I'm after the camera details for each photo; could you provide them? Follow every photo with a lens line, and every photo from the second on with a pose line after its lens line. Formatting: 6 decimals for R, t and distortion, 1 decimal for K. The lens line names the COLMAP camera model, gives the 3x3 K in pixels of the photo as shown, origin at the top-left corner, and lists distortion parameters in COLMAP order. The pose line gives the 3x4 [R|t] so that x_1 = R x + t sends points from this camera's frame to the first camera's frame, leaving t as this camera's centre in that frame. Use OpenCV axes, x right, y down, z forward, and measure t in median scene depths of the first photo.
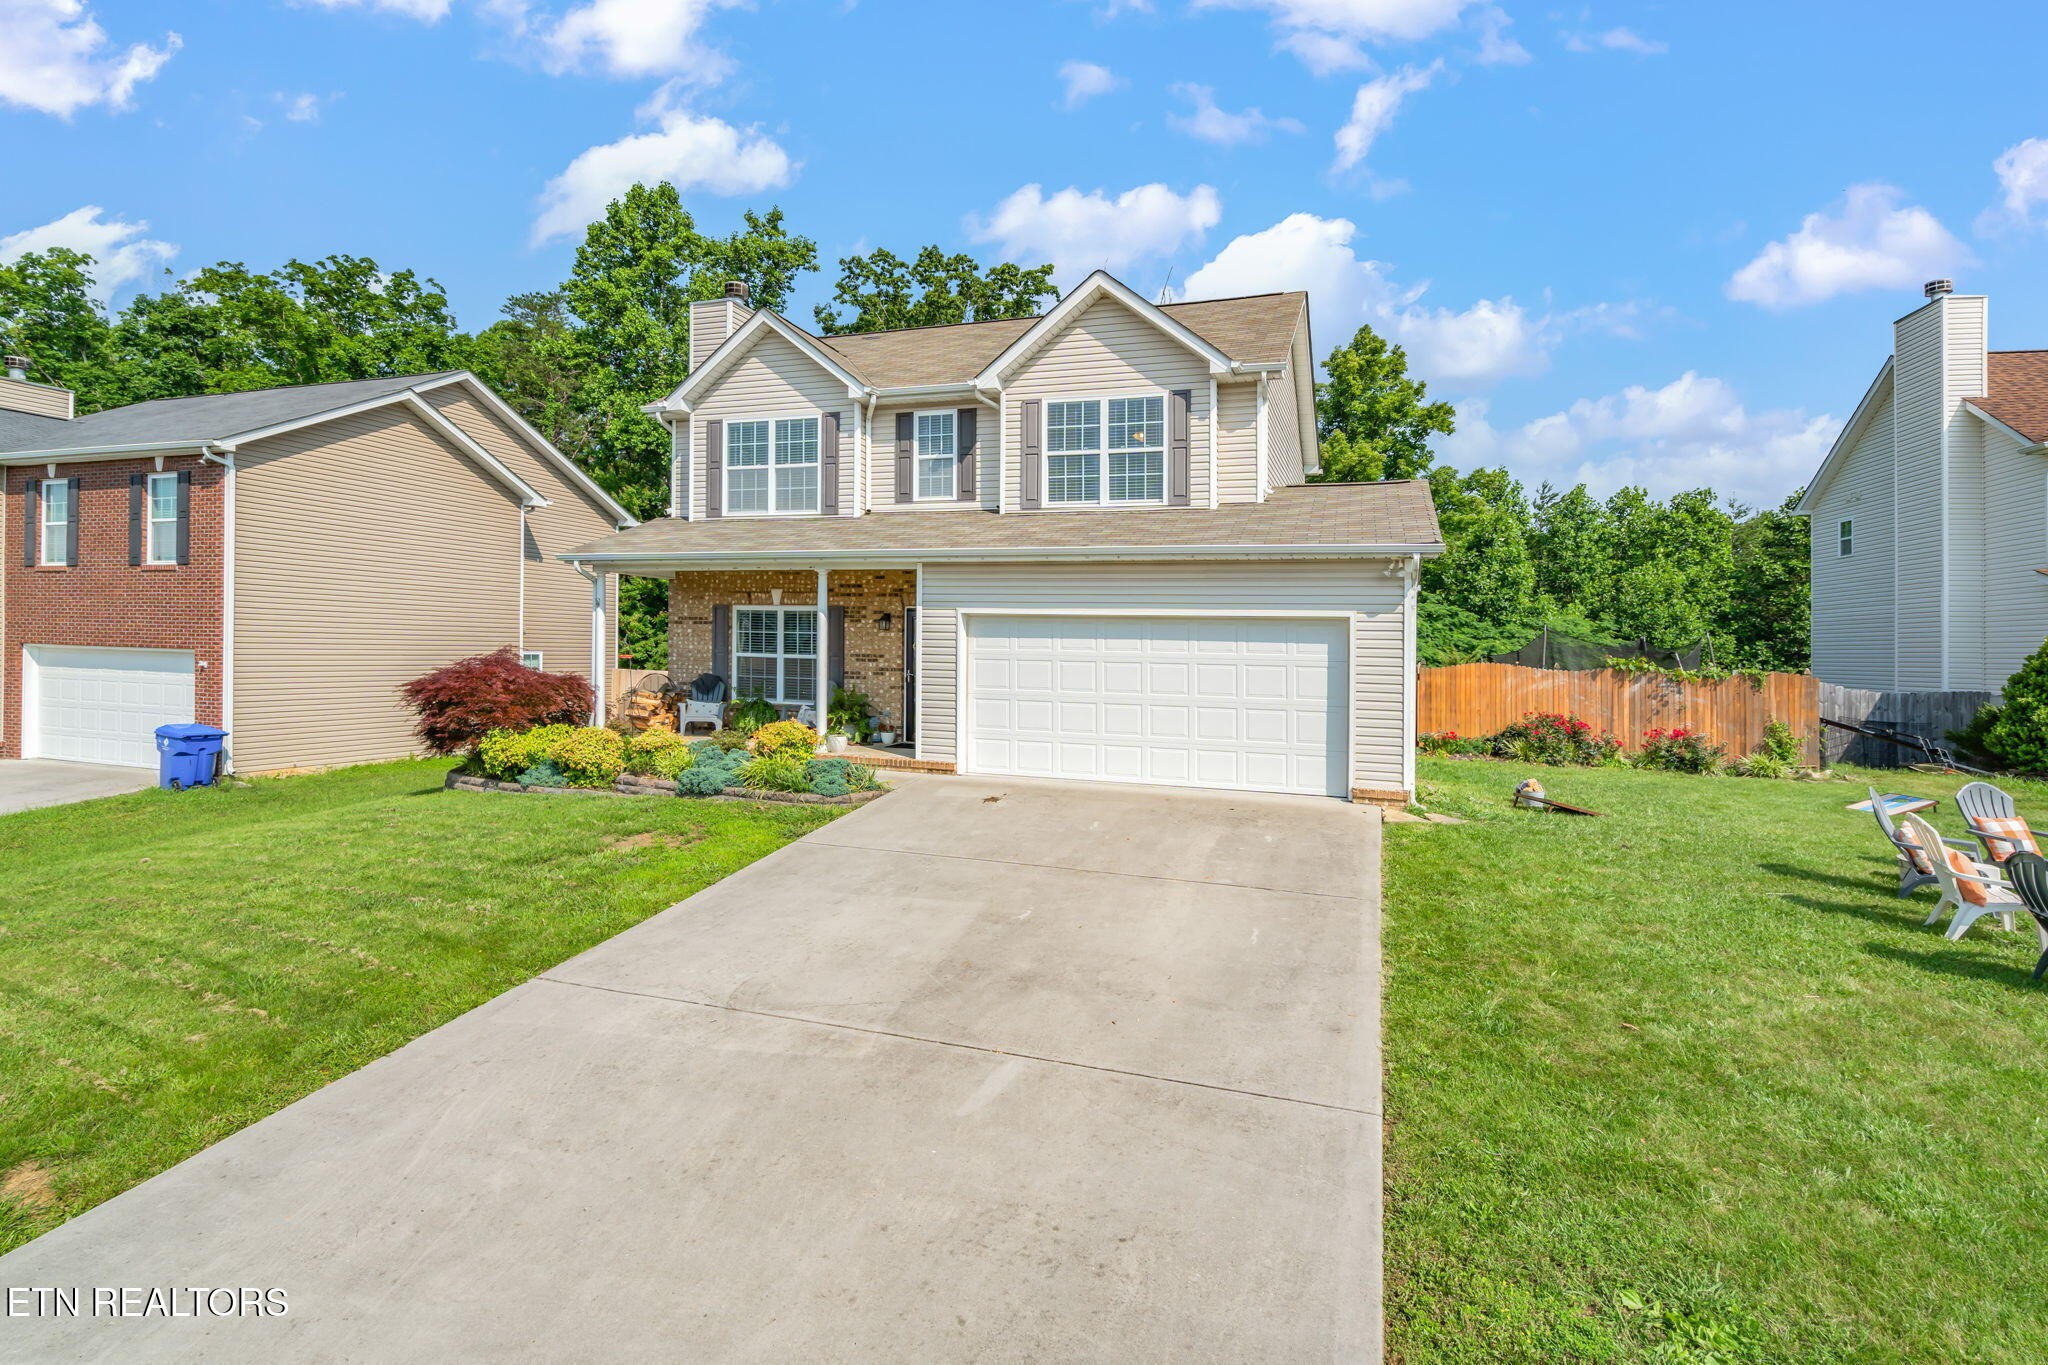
lens RADIAL K [[1009.0, 0, 1000.2], [0, 1009.0, 645.8], [0, 0, 1]] dist [-0.001511, -0.001098]
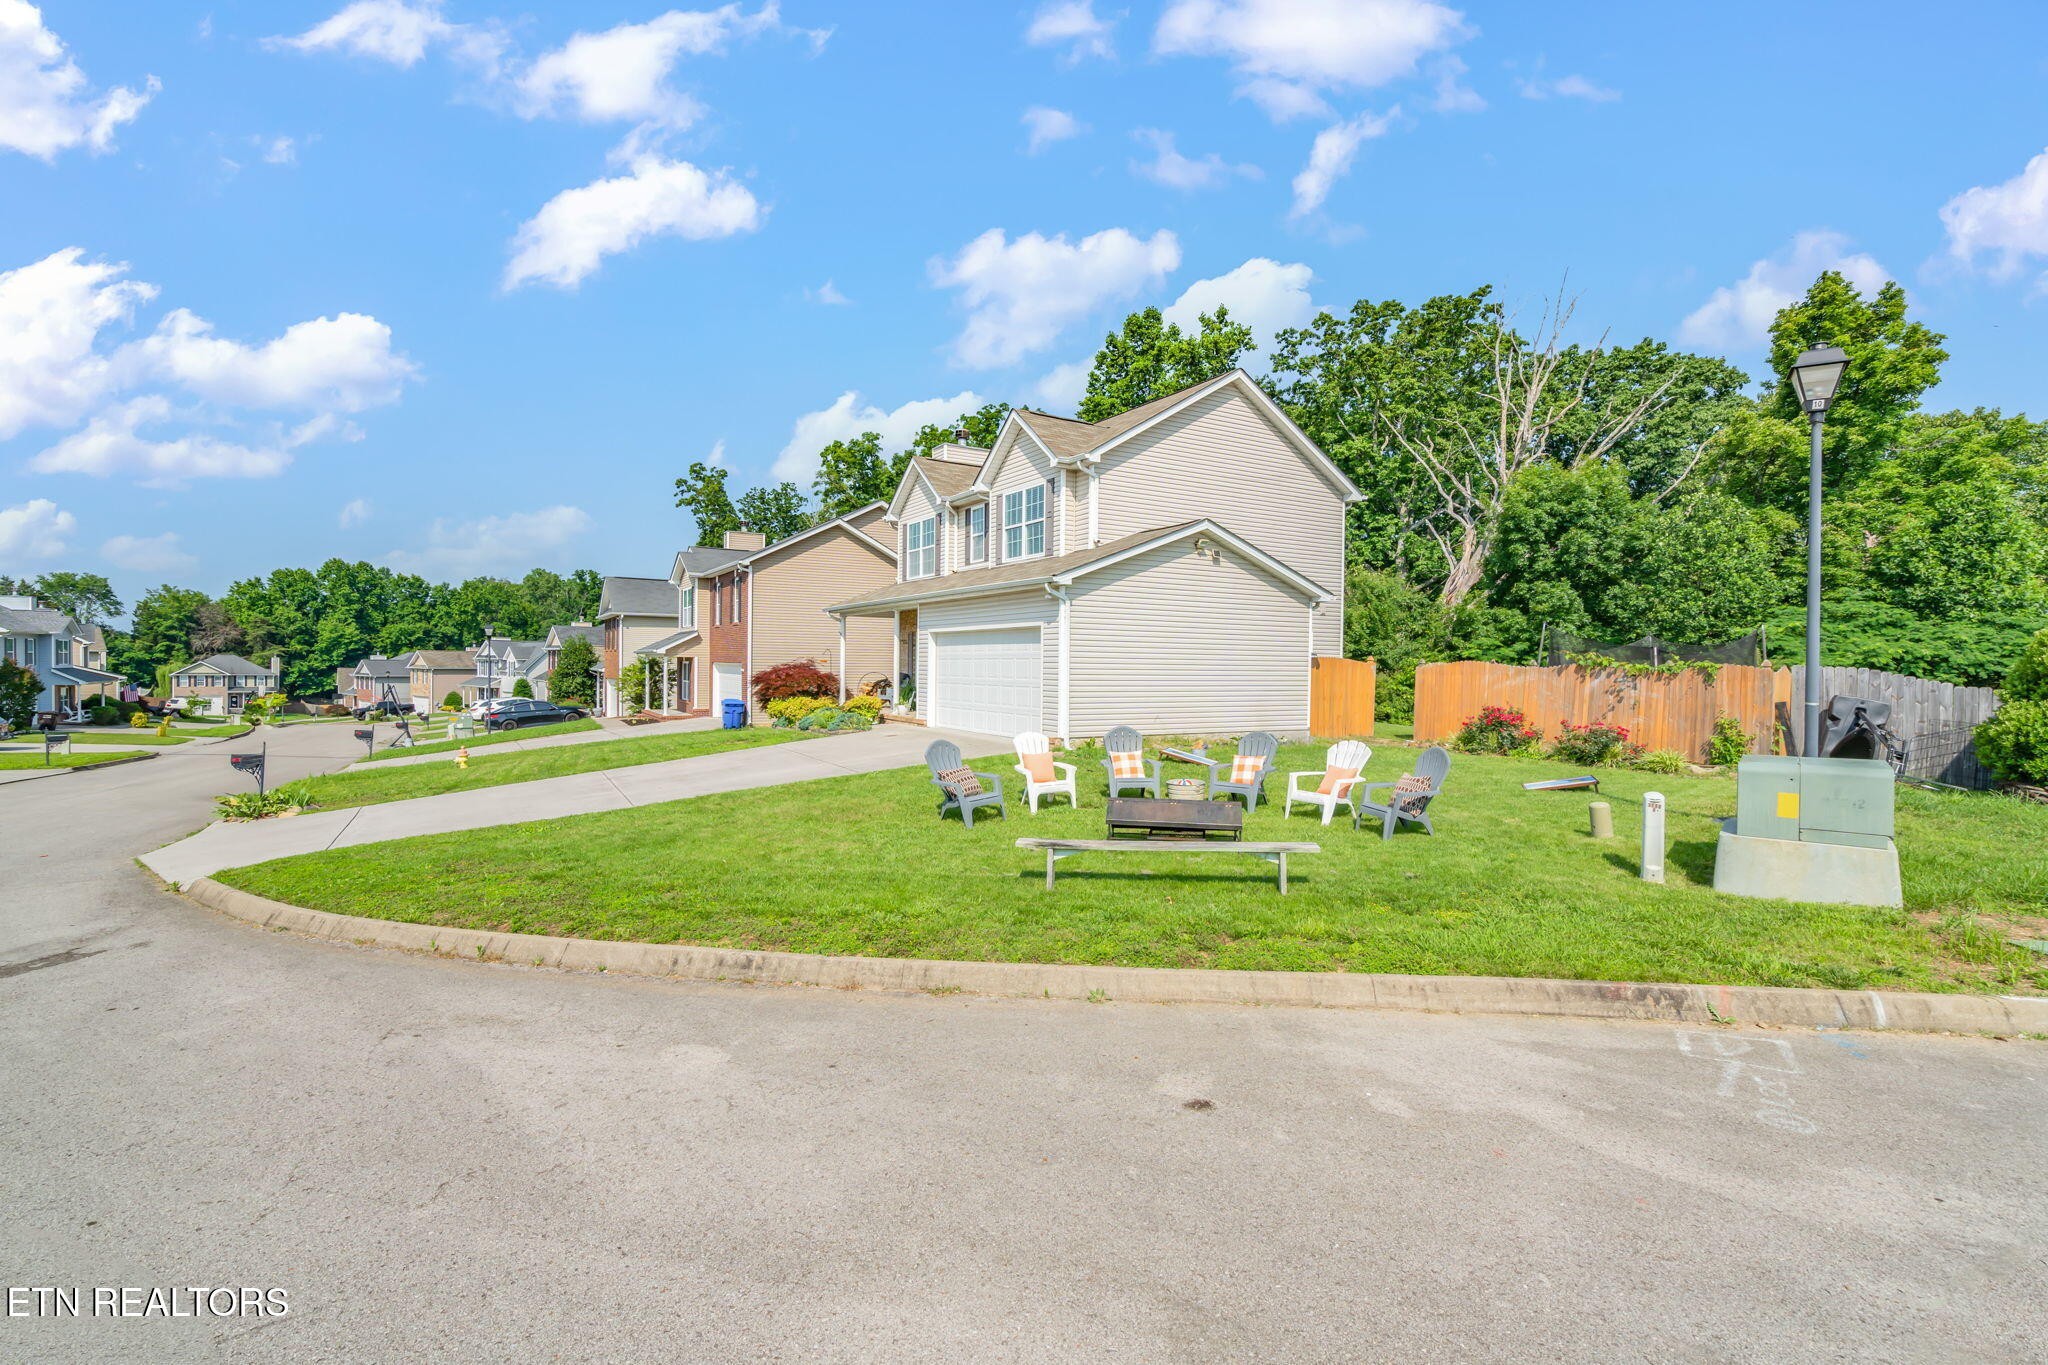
lens RADIAL K [[933.4, 0, 1018.1], [0, 933.4, 674.2], [0, 0, 1]] dist [-0.008865, 0.004072]
pose [[0.758037, -0.005326, -0.652190, 0.872940], [0.008418, 0.999963, 0.001618, 0.029609], [0.652157, -0.006717, 0.758054, -0.073337]]
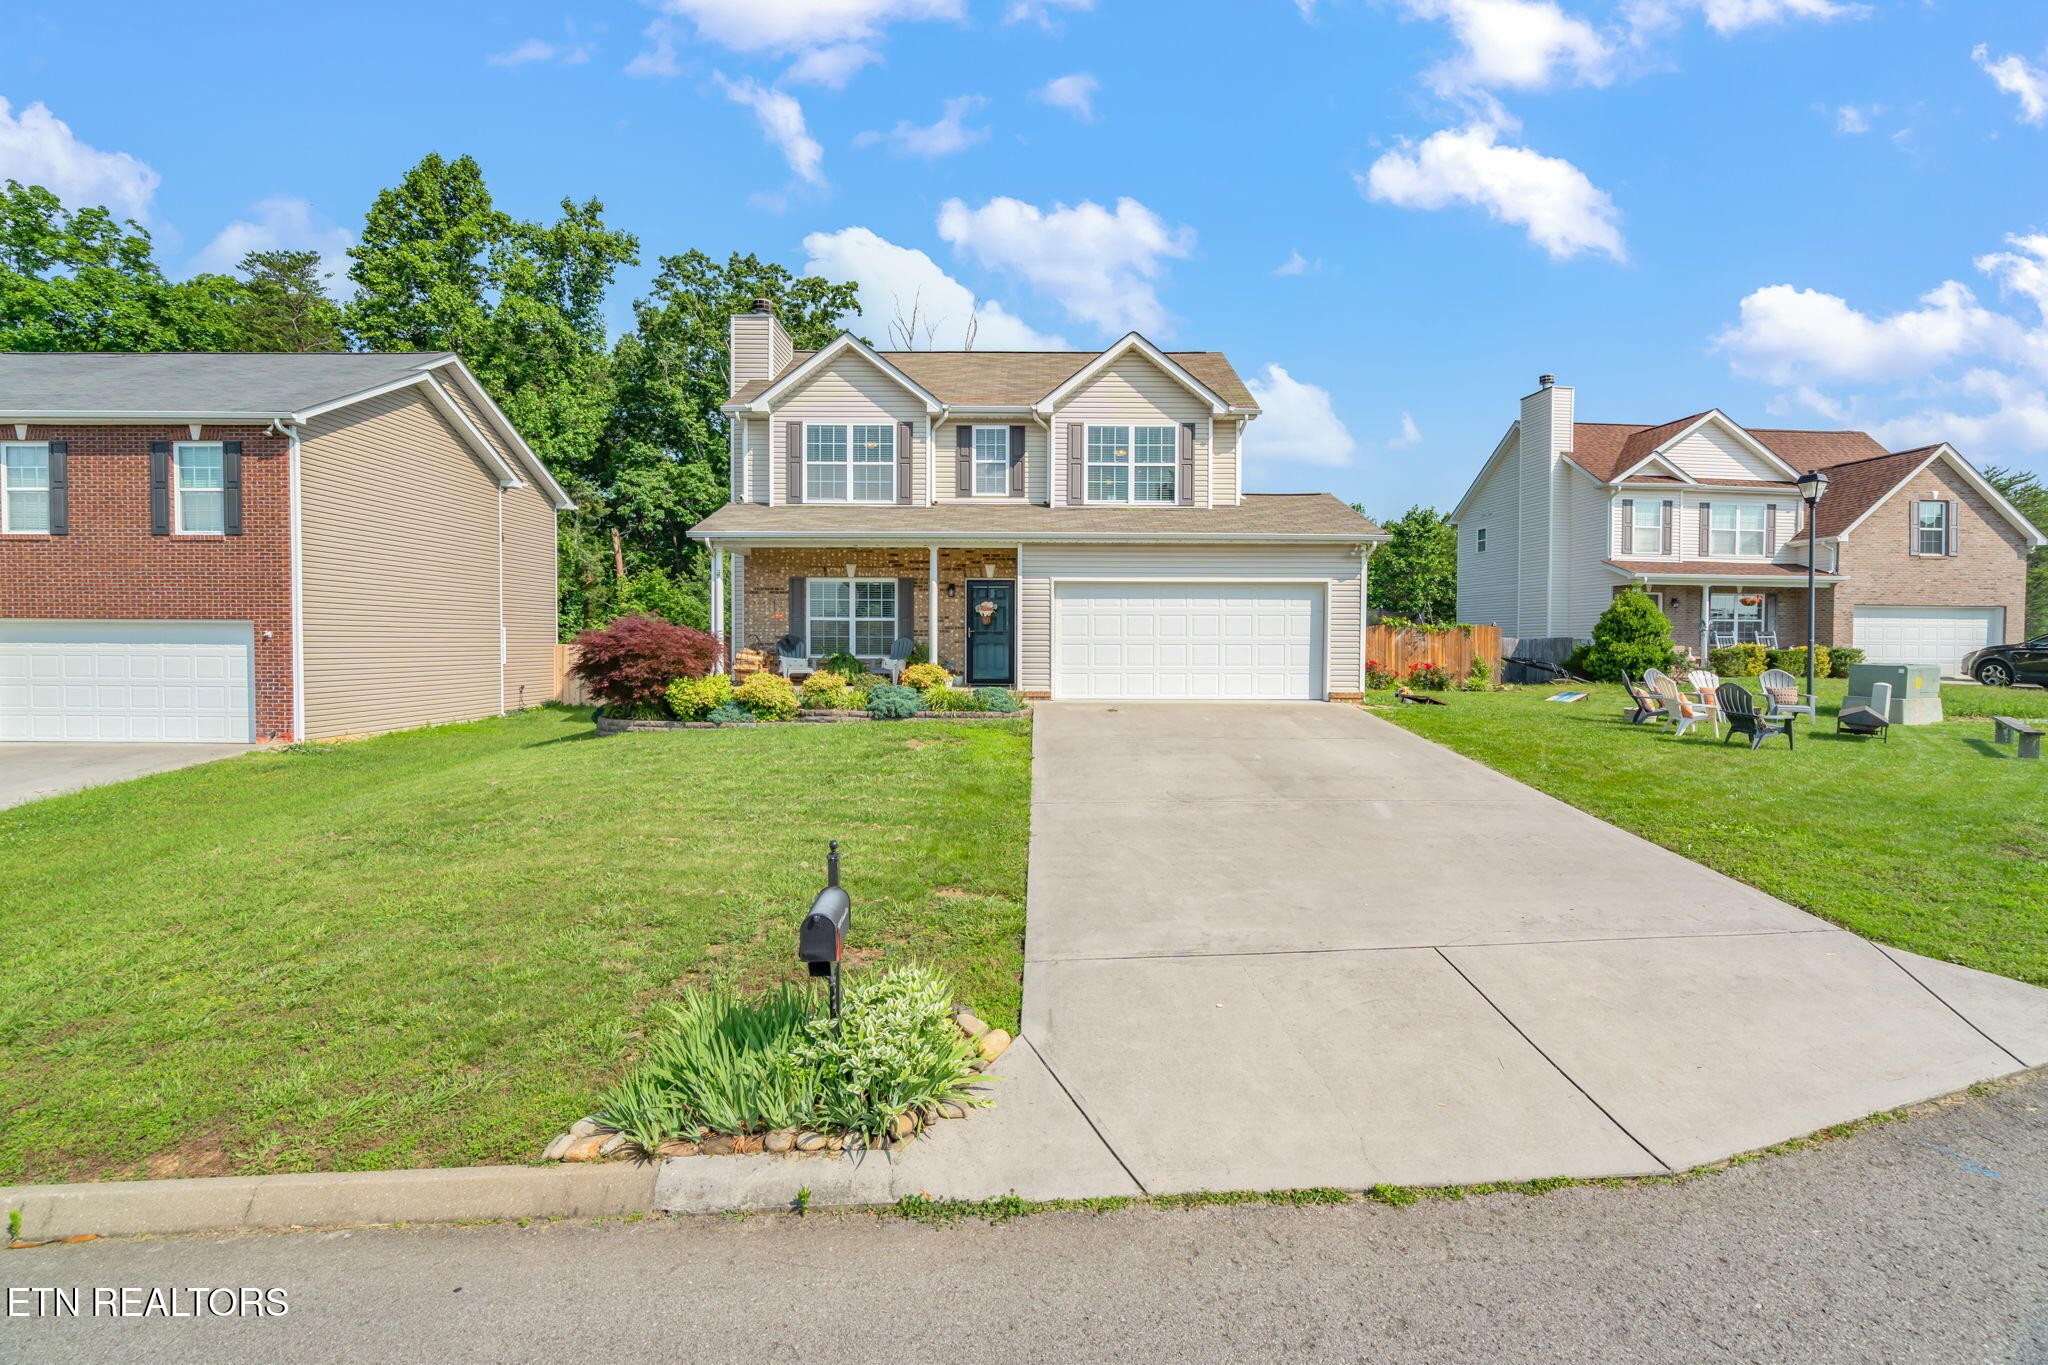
lens RADIAL K [[933.4, 0, 1021.1], [0, 933.4, 675.1], [0, 0, 1]] dist [-0.008865, 0.004072]
pose [[0.945000, -0.029257, 0.325759, -0.391254], [0.014931, 0.998812, 0.046391, 0.028156], [-0.326729, -0.038976, 0.944314, -0.138773]]
